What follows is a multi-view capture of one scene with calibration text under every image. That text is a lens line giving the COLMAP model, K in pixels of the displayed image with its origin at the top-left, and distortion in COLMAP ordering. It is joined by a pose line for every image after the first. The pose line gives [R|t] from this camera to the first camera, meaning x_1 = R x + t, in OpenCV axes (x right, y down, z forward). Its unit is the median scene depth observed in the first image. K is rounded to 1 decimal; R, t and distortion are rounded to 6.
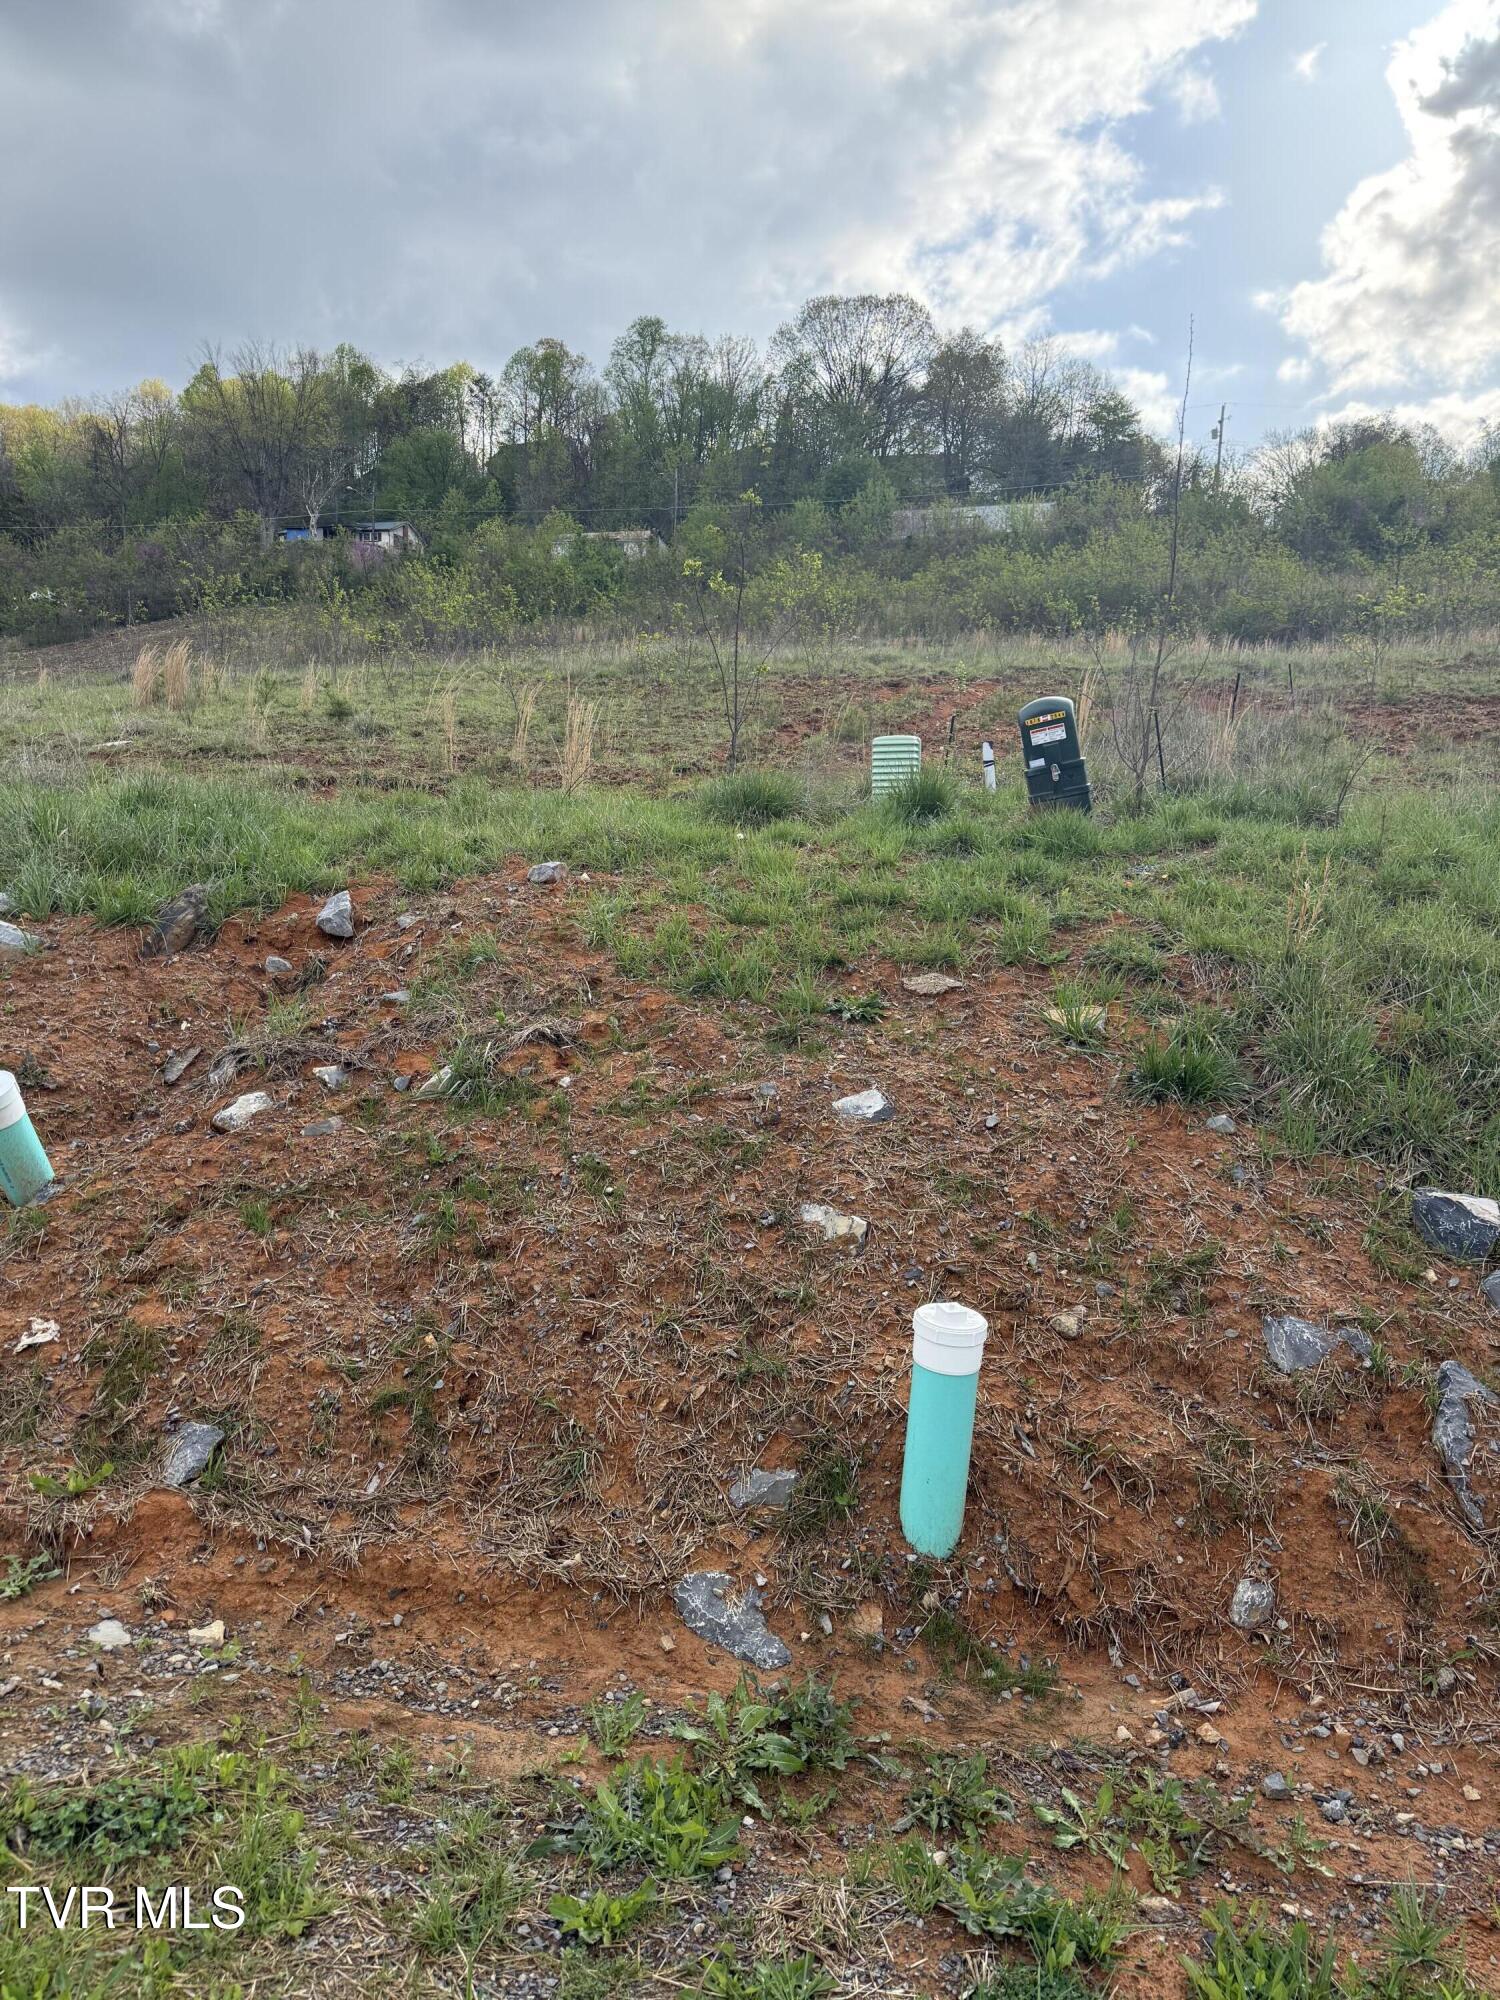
lens RADIAL K [[1385.7, 0, 731.6], [0, 1385.7, 1000.2], [0, 0, 1]] dist [0.176588, -0.369420]
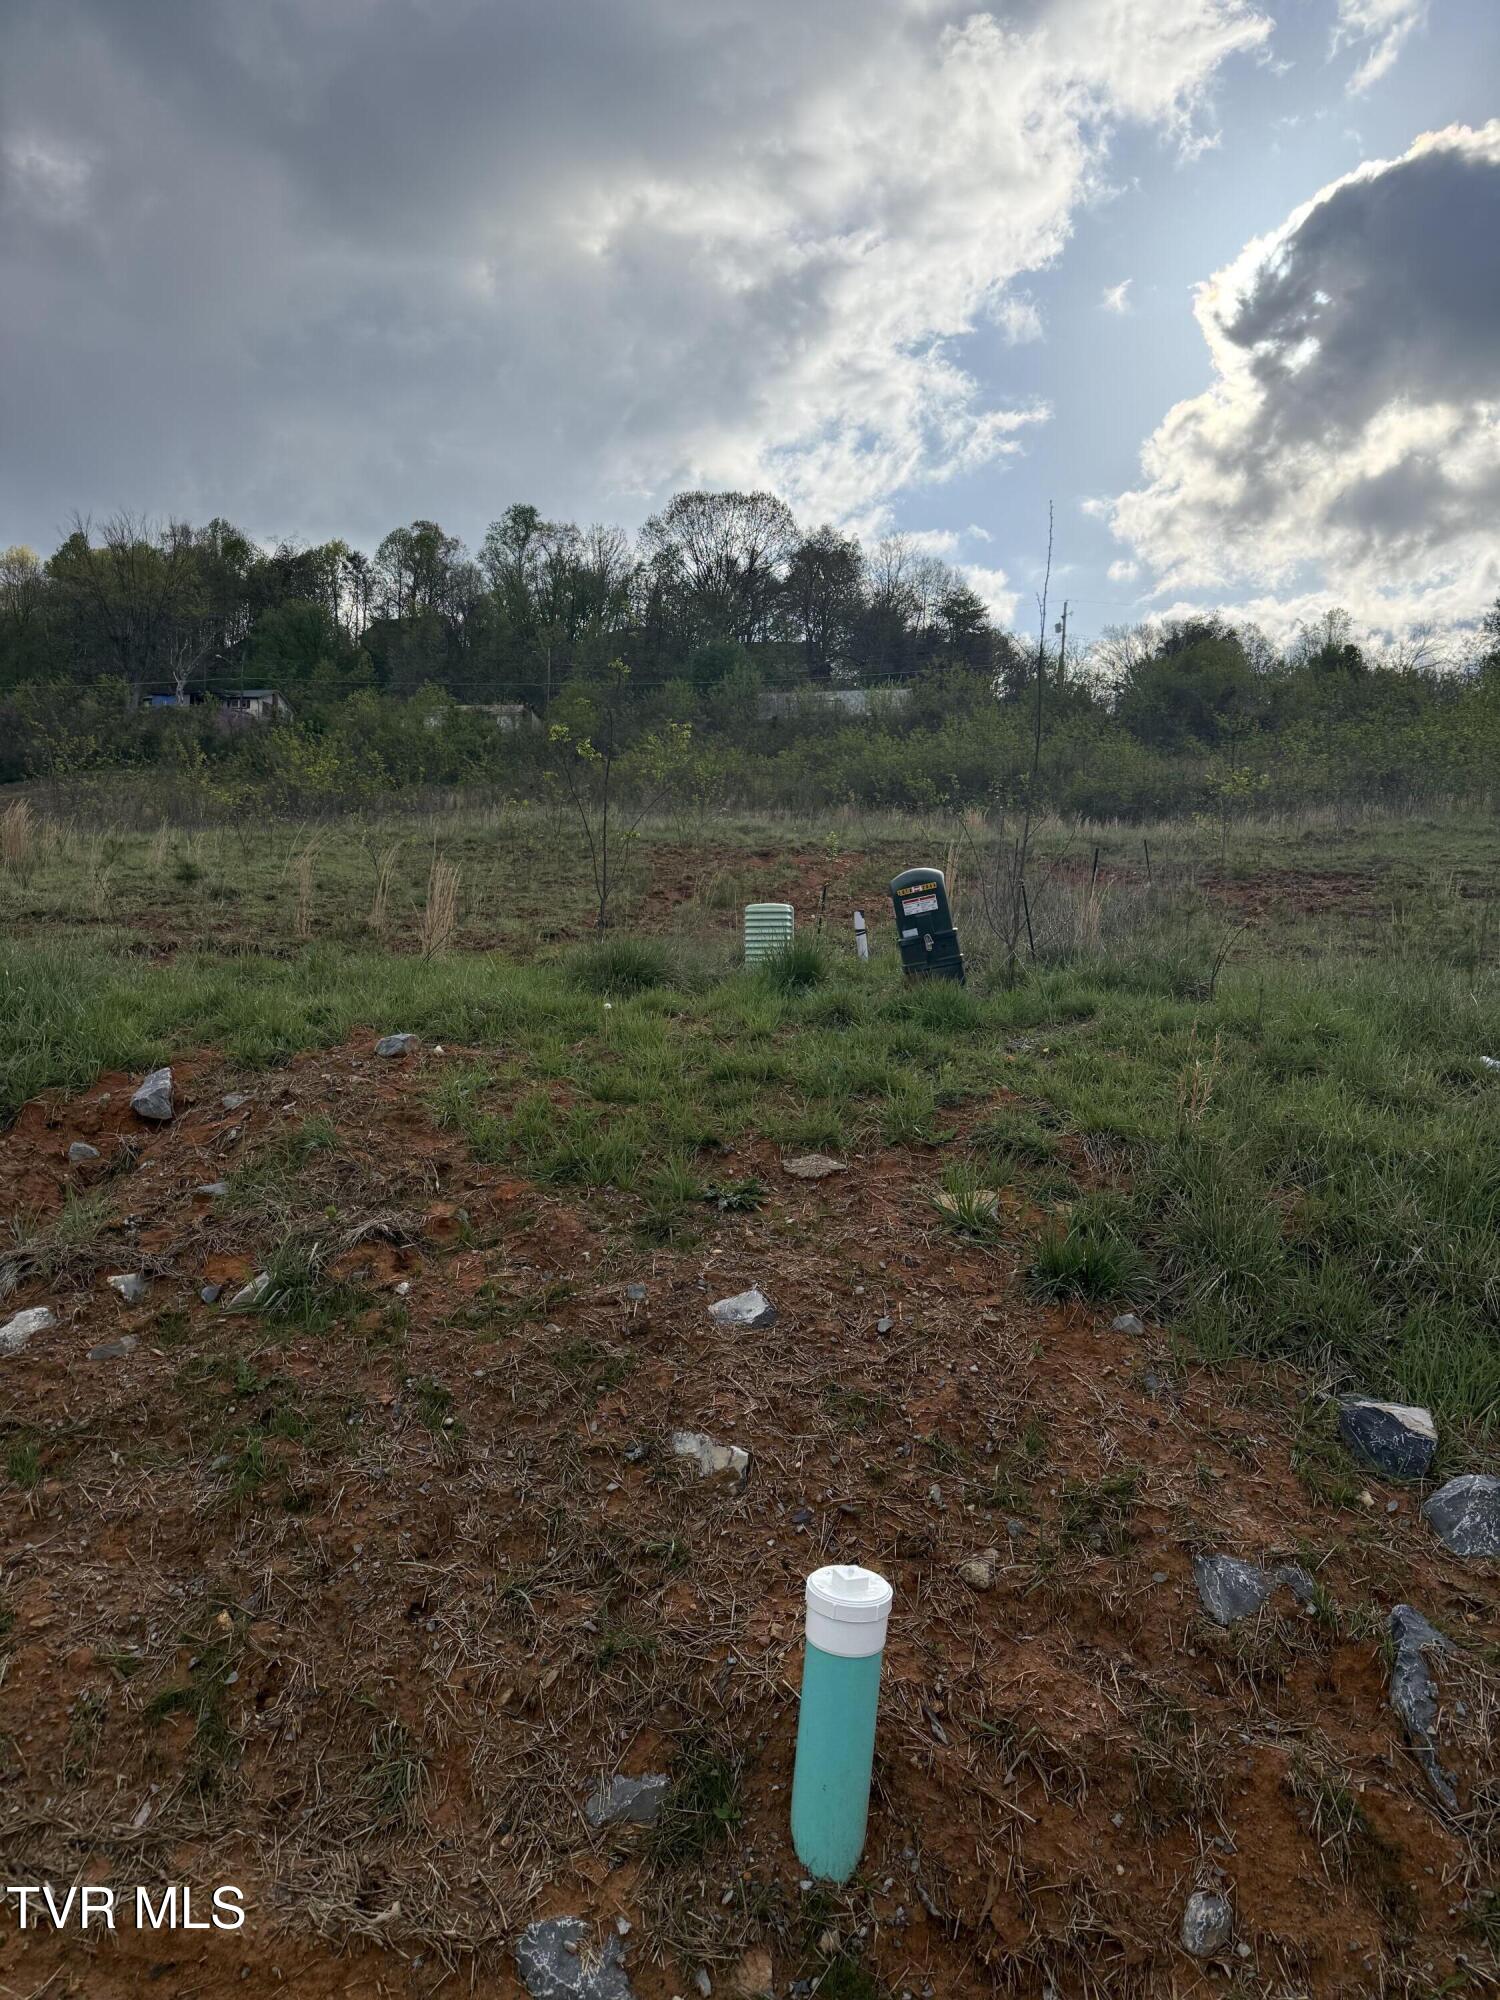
lens RADIAL K [[1357.4, 0, 740.3], [0, 1357.4, 1043.4], [0, 0, 1]] dist [0.058827, -0.076480]
pose [[0.995208, -0.001703, 0.097766, 0.008431], [0.009908, 0.996458, -0.083502, -0.022646], [-0.097278, 0.084070, 0.991700, 0.123080]]
